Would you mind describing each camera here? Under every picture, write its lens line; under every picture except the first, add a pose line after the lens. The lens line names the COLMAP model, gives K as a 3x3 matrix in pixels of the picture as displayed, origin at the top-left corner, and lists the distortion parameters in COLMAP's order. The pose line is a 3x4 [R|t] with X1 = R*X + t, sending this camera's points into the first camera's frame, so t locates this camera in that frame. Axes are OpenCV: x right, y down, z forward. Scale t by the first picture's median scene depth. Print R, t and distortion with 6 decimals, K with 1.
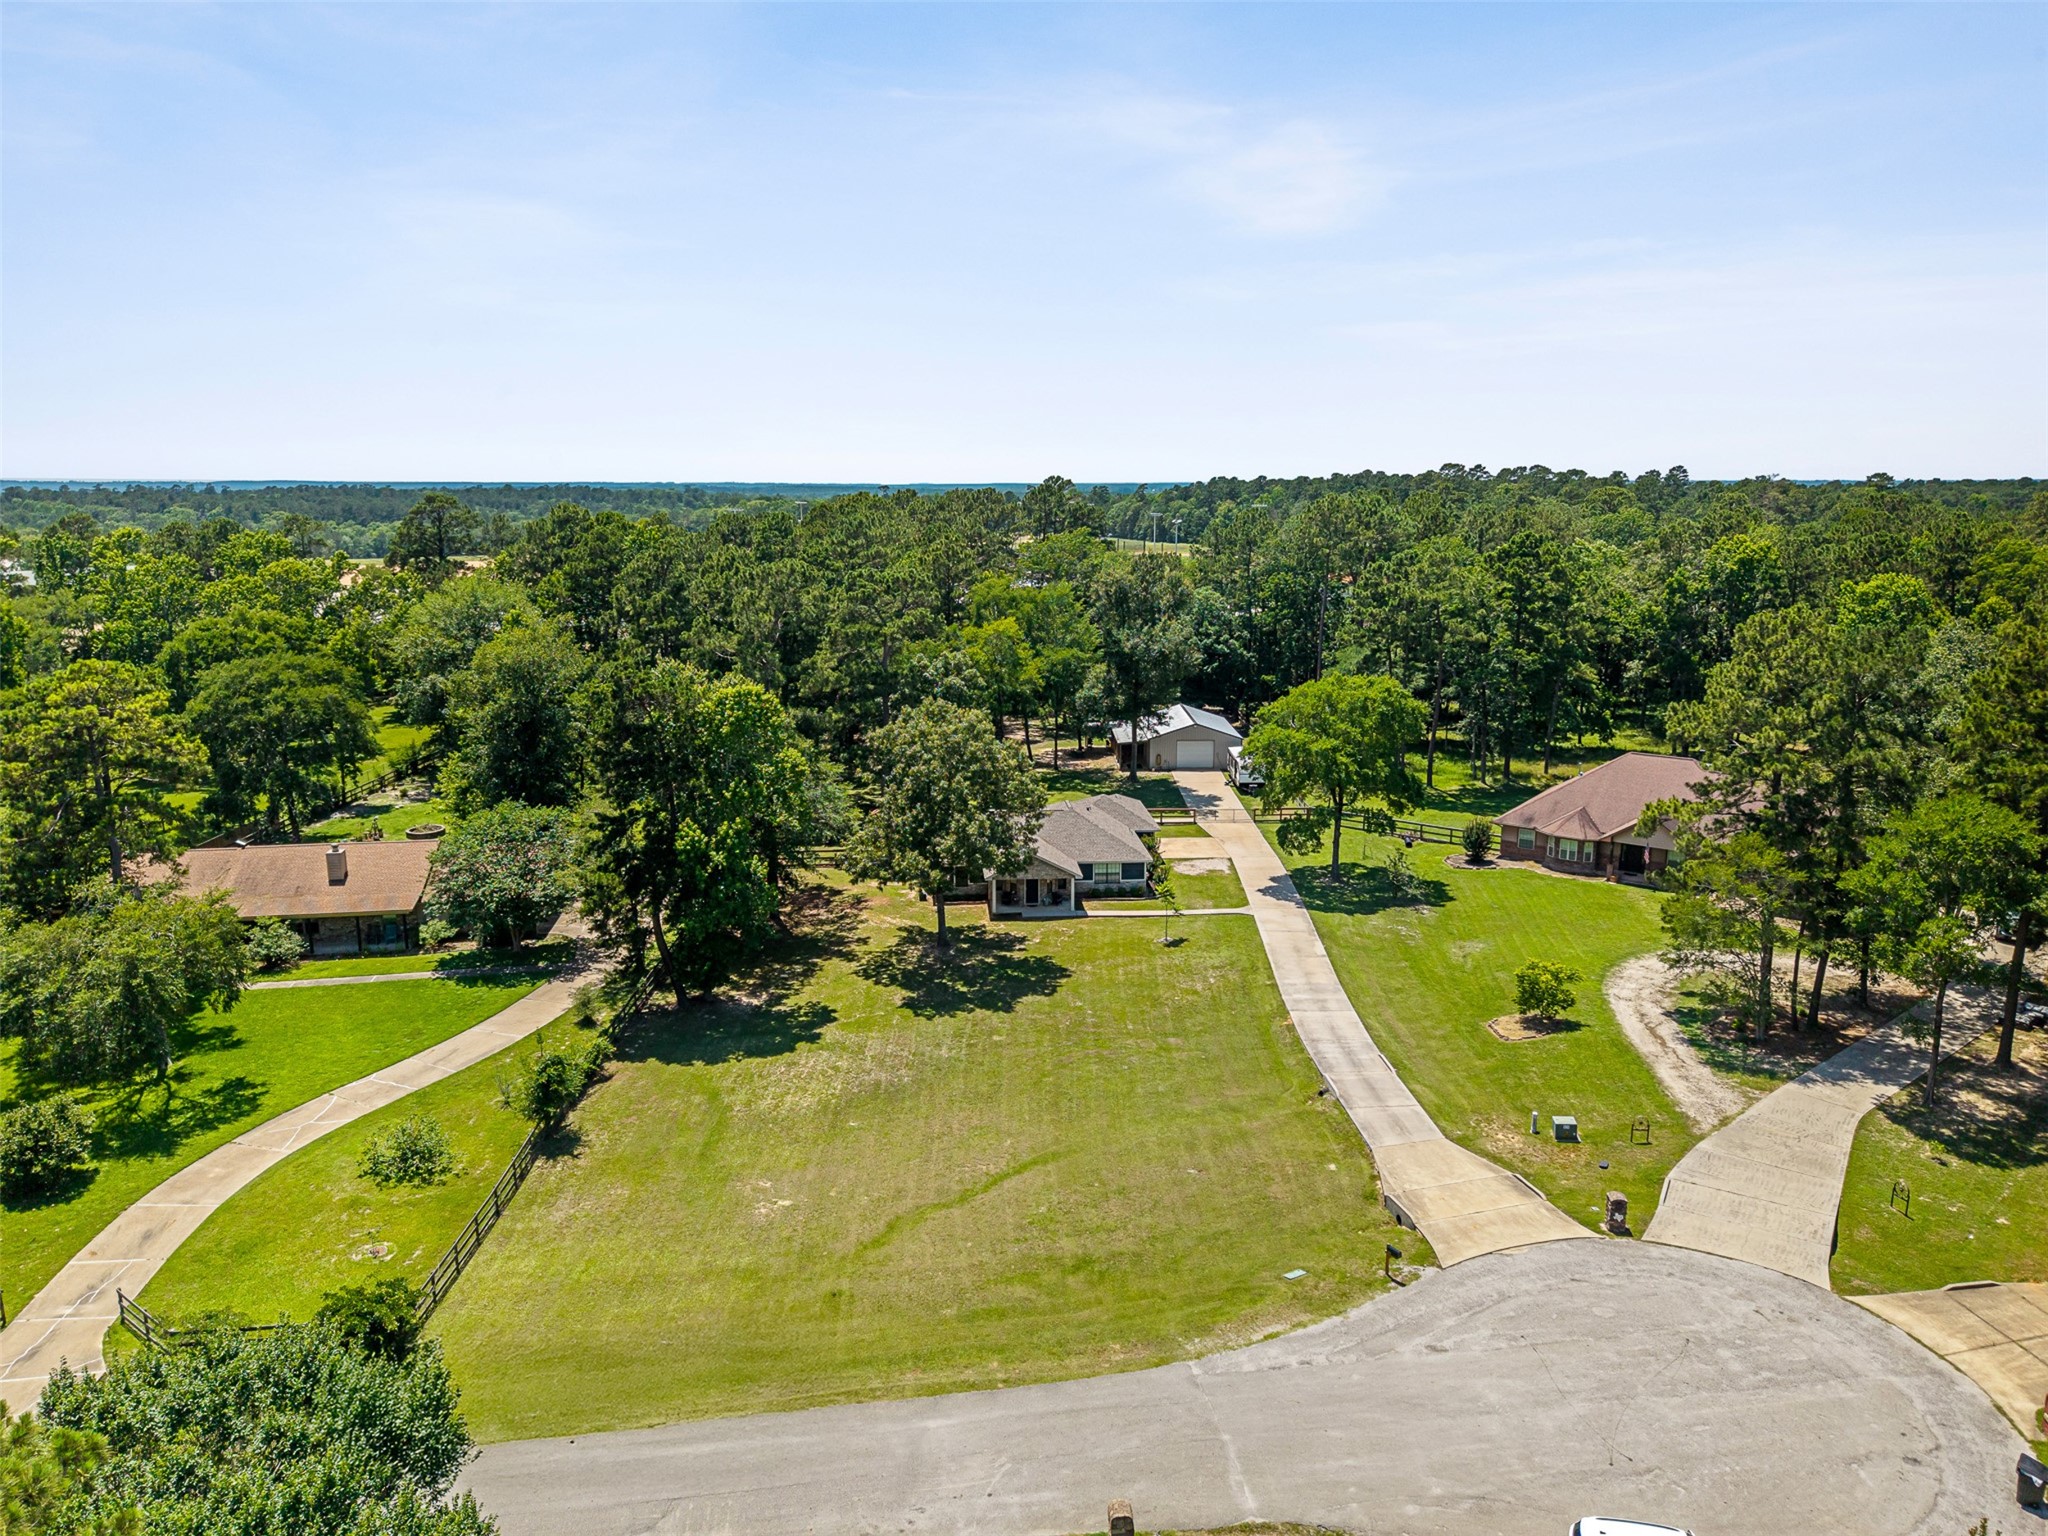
lens RADIAL K [[1453.1, 0, 1024.0], [0, 1453.1, 768.0], [0, 0, 1]] dist [-0.005176, -0.002027]
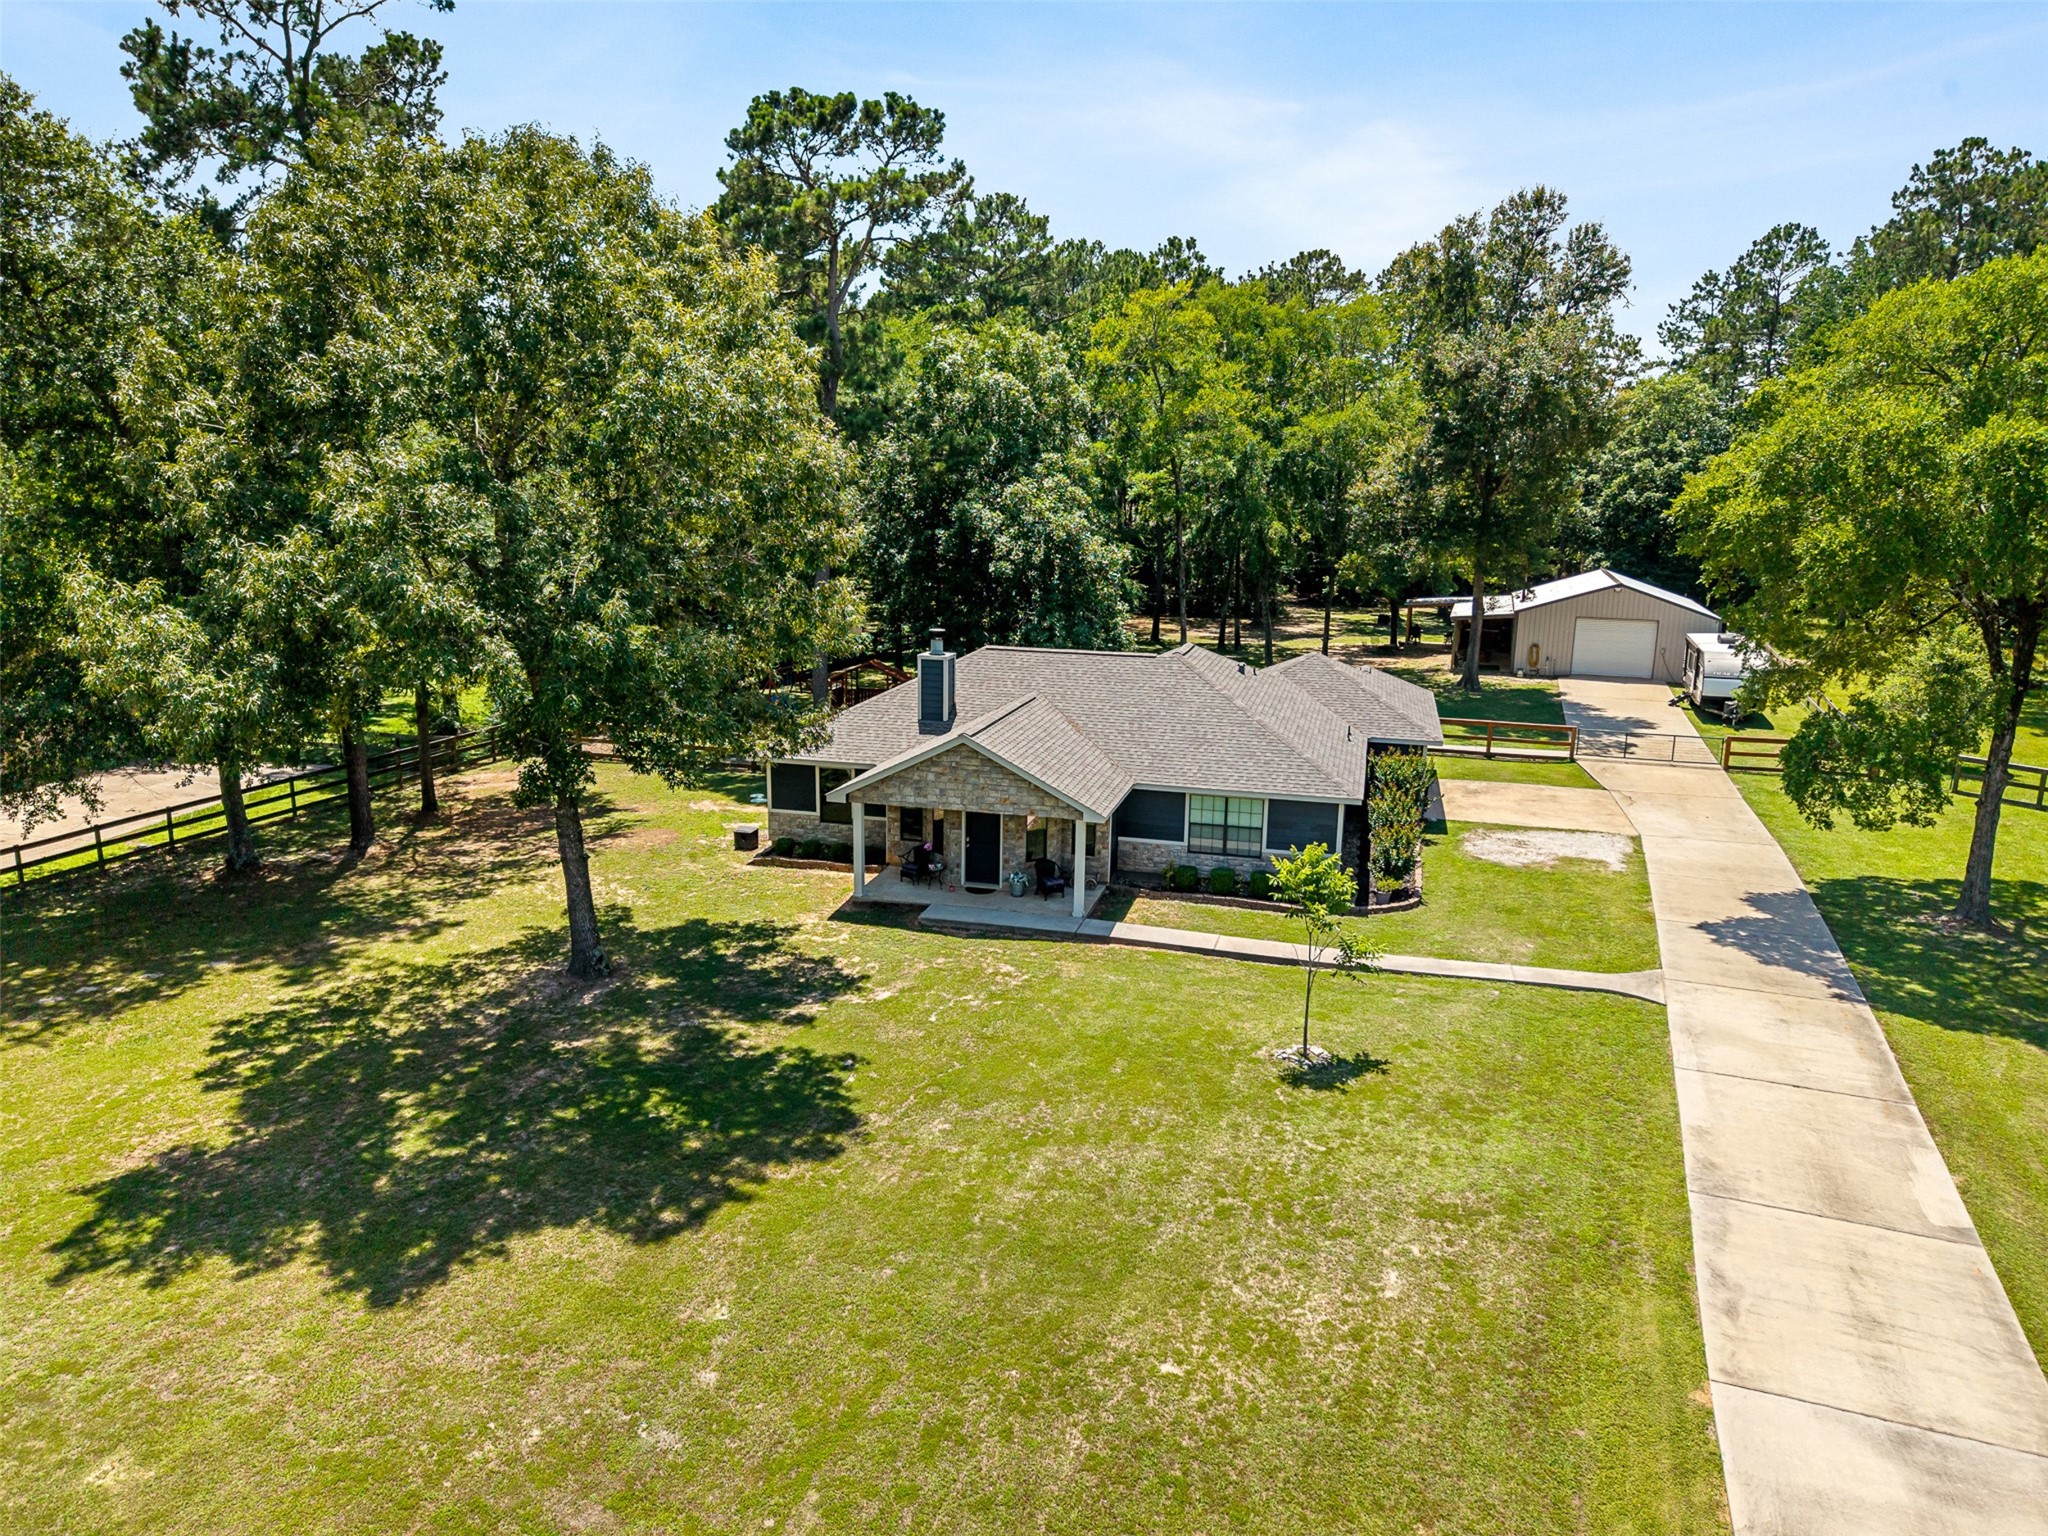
lens RADIAL K [[1453.1, 0, 1024.0], [0, 1453.1, 768.0], [0, 0, 1]] dist [-0.005176, -0.002027]
pose [[0.946575, 0.082813, -0.311671, 0.118328], [-0.084838, 0.996370, 0.007082, 0.060588], [0.311125, 0.019738, 0.950164, 0.657737]]
